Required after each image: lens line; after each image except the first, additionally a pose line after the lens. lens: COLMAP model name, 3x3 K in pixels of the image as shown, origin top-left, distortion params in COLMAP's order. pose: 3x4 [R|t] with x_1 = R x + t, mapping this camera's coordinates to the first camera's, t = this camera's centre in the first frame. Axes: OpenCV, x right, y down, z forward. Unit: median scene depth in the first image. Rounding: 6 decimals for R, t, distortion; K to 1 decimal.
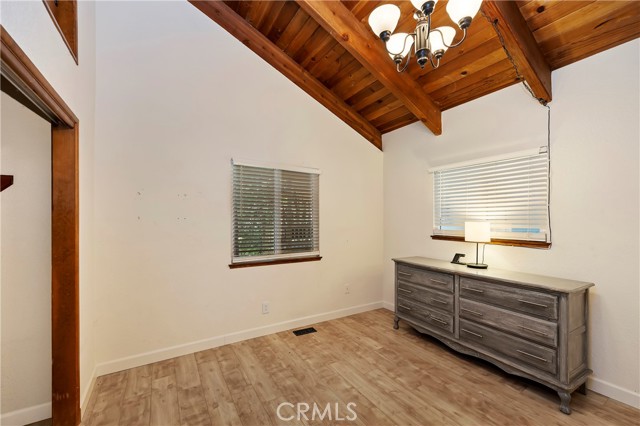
lens RADIAL K [[257.8, 0, 317.3], [0, 257.8, 212.1], [0, 0, 1]] dist [0.001234, 0.000355]
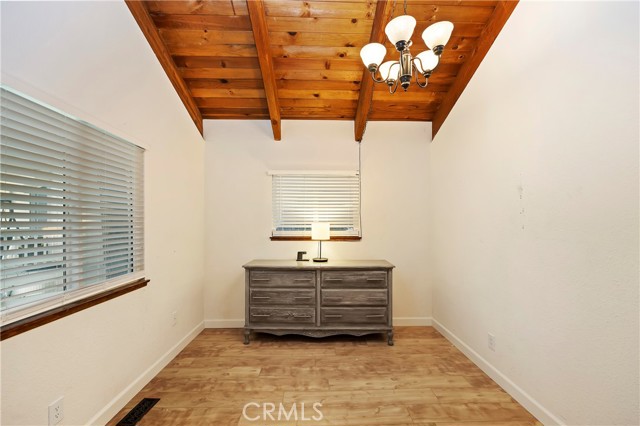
lens RADIAL K [[257.8, 0, 317.3], [0, 257.8, 212.1], [0, 0, 1]] dist [0.001234, 0.000355]
pose [[0.502026, 0.029903, 0.864335, -0.426758], [-0.022923, 0.999511, -0.021265, 0.012575], [-0.864549, -0.009137, 0.502466, 0.412967]]
